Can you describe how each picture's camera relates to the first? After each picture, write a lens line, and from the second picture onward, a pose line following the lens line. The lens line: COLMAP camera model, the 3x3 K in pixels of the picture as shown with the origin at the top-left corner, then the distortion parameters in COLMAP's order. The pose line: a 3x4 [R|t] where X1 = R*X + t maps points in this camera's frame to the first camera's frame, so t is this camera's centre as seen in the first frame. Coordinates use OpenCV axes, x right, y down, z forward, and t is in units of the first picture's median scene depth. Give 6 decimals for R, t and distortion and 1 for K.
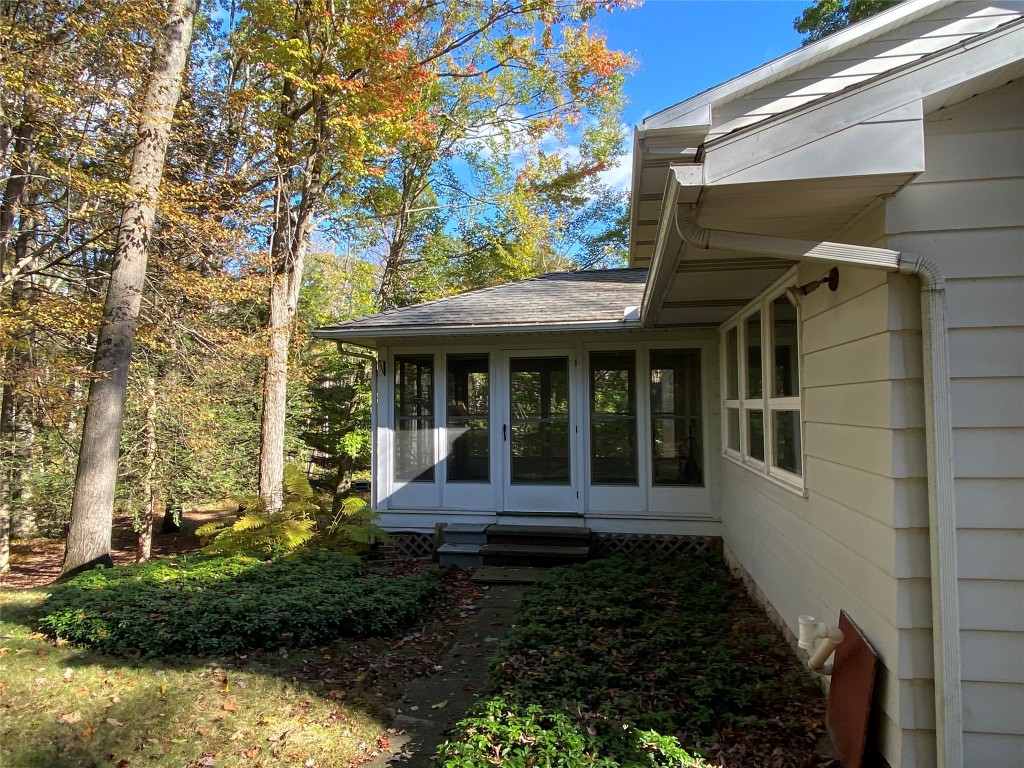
lens RADIAL K [[693.1, 0, 509.8], [0, 693.1, 379.2], [0, 0, 1]] dist [0.008087, -0.008171]
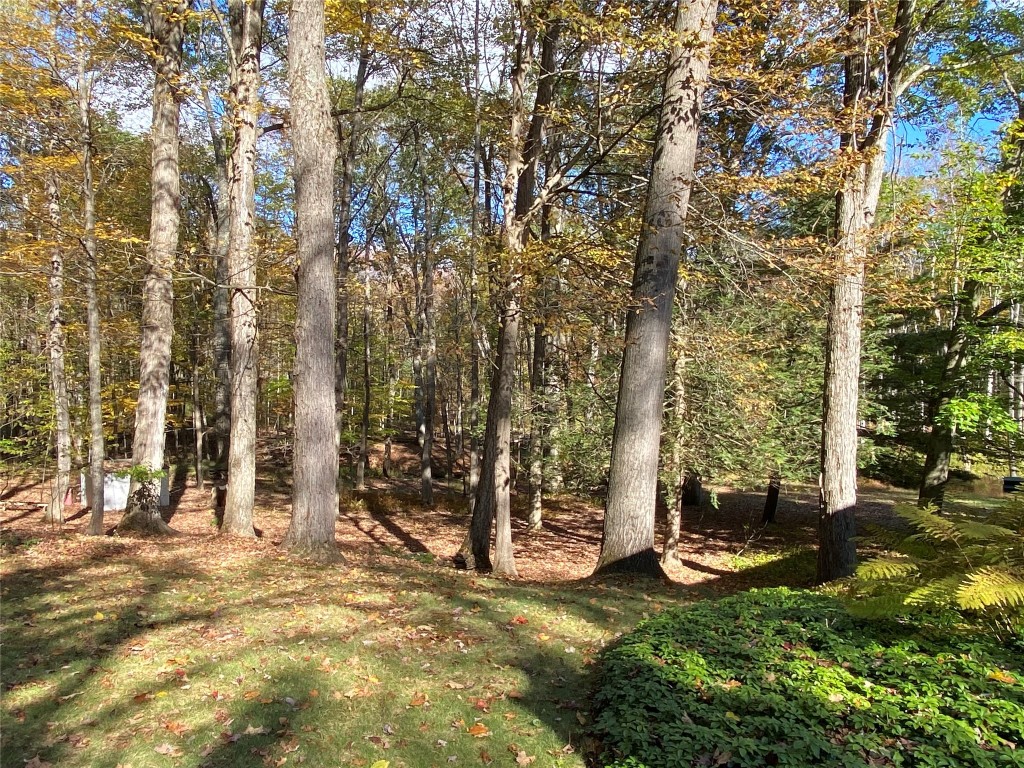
lens RADIAL K [[745.8, 0, 511.6], [0, 745.8, 384.0], [0, 0, 1]] dist [0.001556, -0.000389]
pose [[0.789411, 0.021094, -0.613502, -0.146121], [0.014206, 0.998514, 0.052612, 0.023504], [0.613700, -0.050248, 0.787938, 0.199689]]
